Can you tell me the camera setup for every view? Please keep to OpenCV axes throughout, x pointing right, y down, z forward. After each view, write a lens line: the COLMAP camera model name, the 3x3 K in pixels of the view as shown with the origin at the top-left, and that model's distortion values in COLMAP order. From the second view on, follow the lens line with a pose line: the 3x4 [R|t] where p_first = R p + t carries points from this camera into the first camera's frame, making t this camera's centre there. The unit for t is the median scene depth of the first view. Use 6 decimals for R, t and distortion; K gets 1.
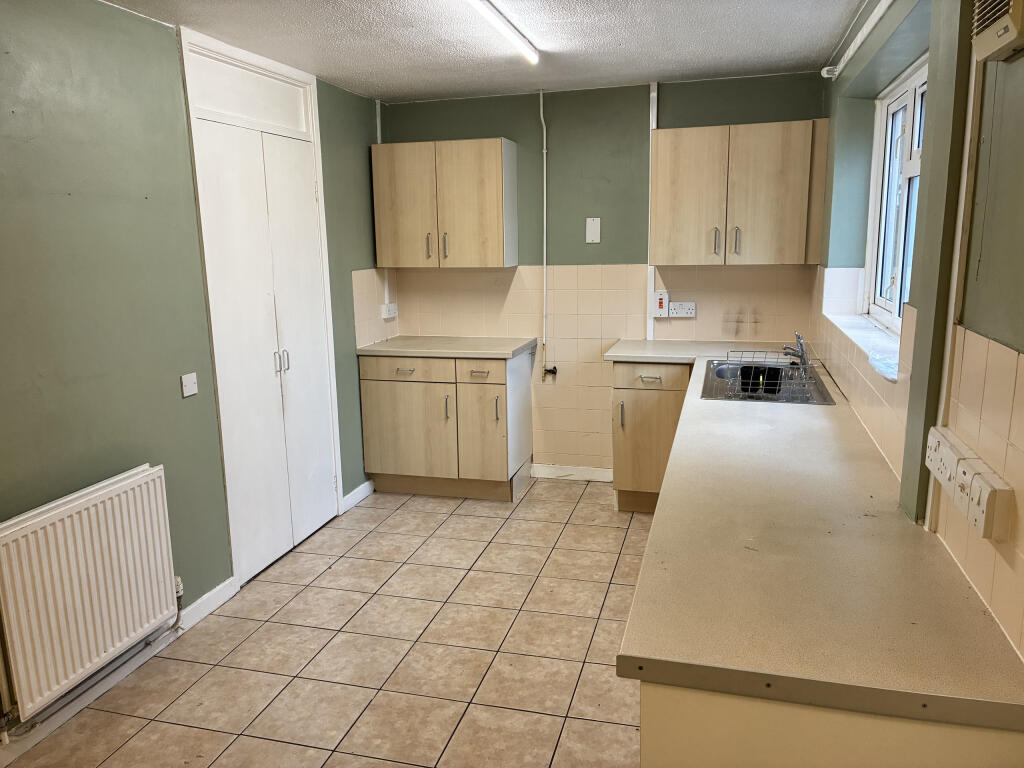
lens RADIAL K [[774.3, 0, 511.3], [0, 774.3, 383.5], [0, 0, 1]] dist [0.033967, -0.030394]
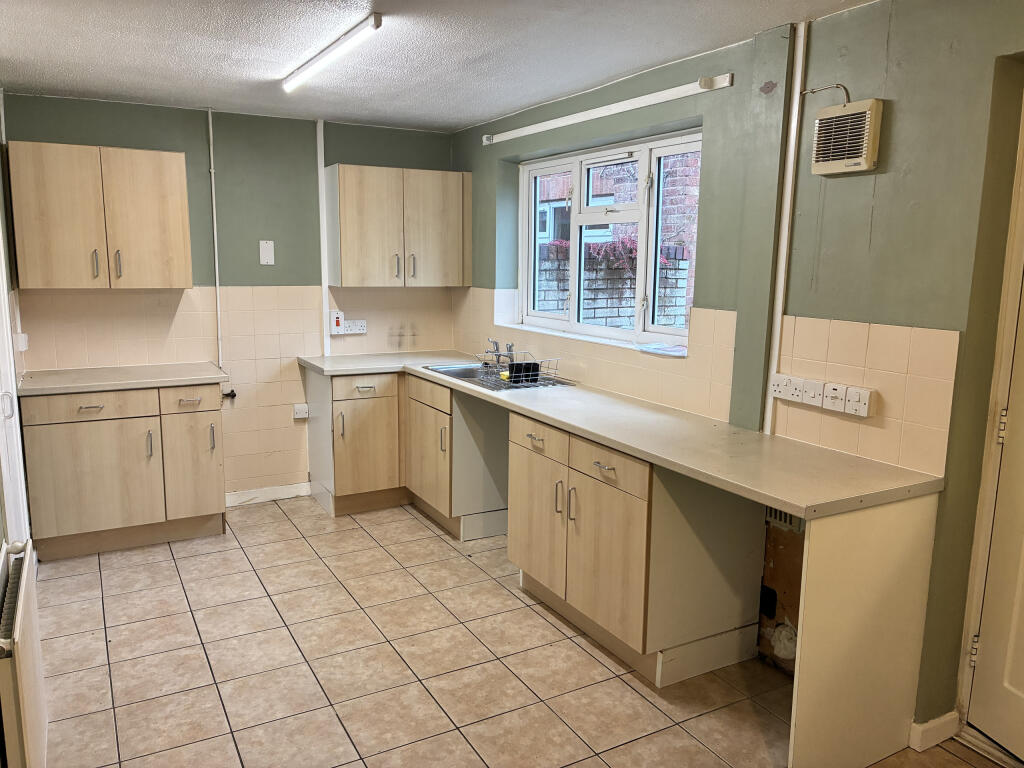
lens RADIAL K [[774.3, 0, 512.0], [0, 774.3, 385.7], [0, 0, 1]] dist [0.033967, -0.030394]
pose [[0.710797, -0.087649, 0.697915, -0.416312], [0.110128, 0.993837, 0.012652, -0.001073], [-0.694722, 0.067867, 0.716069, 0.058546]]
